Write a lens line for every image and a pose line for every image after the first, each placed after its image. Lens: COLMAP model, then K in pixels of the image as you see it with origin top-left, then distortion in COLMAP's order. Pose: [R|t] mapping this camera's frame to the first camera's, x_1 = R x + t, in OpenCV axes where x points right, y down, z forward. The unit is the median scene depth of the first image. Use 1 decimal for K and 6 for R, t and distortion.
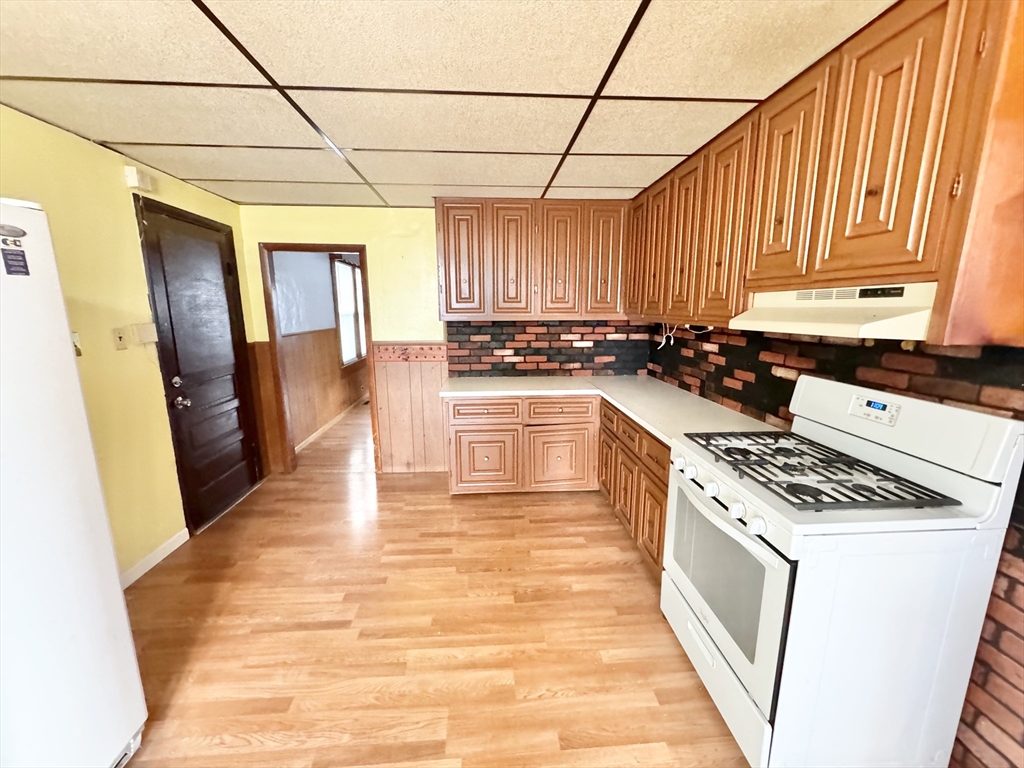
lens RADIAL K [[404.5, 0, 512.0], [0, 404.5, 384.0], [0, 0, 1]] dist [-0.002999, 0.000313]
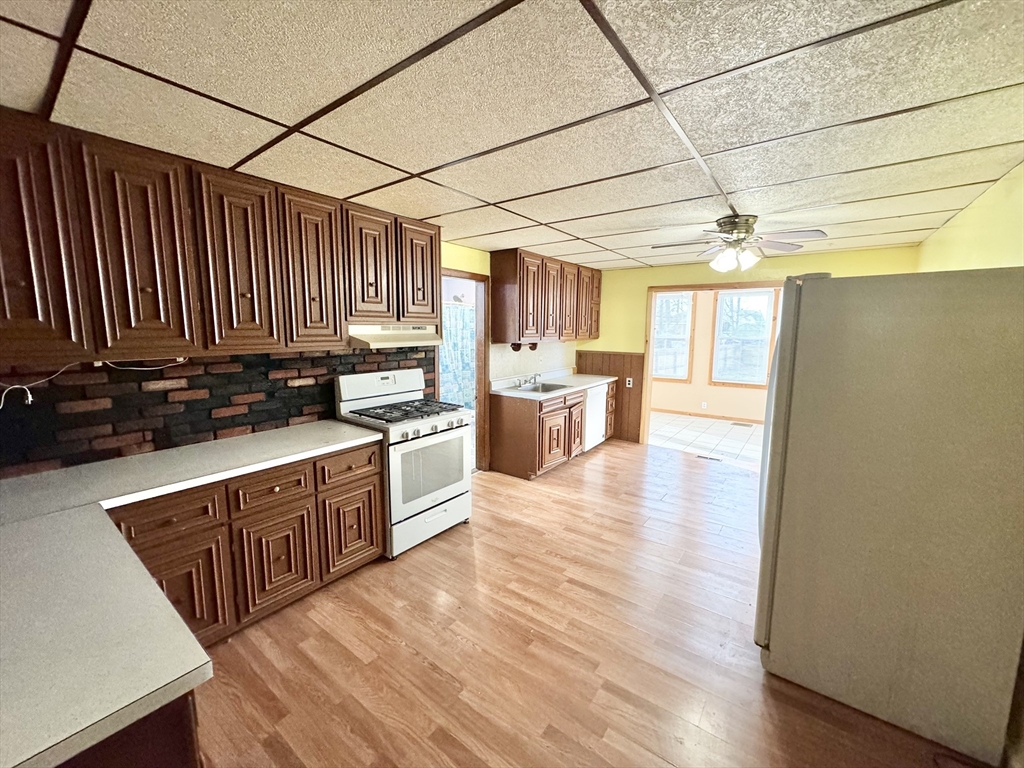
lens RADIAL K [[404.5, 0, 512.0], [0, 404.5, 384.0], [0, 0, 1]] dist [-0.002999, 0.000313]
pose [[-0.756413, -0.097185, 0.646834, -0.461573], [0.113703, 0.954308, 0.276347, -0.199108], [-0.644136, 0.282579, -0.710801, 0.955422]]
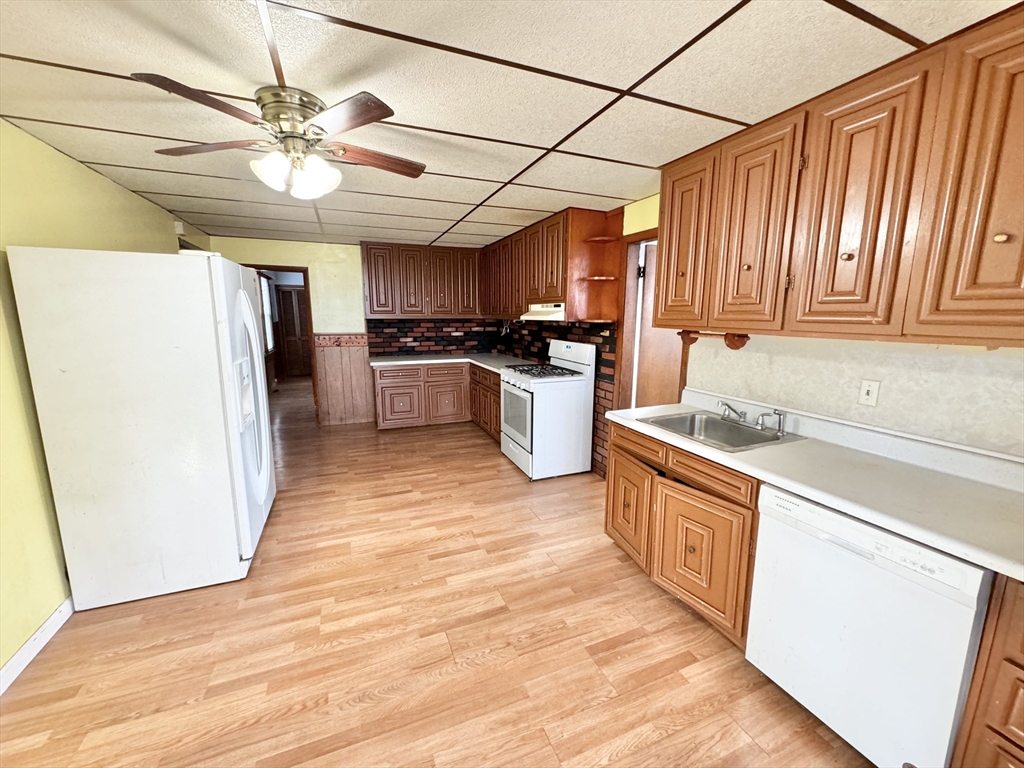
lens RADIAL K [[404.5, 0, 512.0], [0, 404.5, 384.0], [0, 0, 1]] dist [-0.002999, 0.000313]
pose [[0.949978, -0.048662, 0.308503, -0.137445], [0.052104, 0.998637, -0.002923, 0.130648], [-0.307940, 0.018851, 0.951219, -0.658015]]
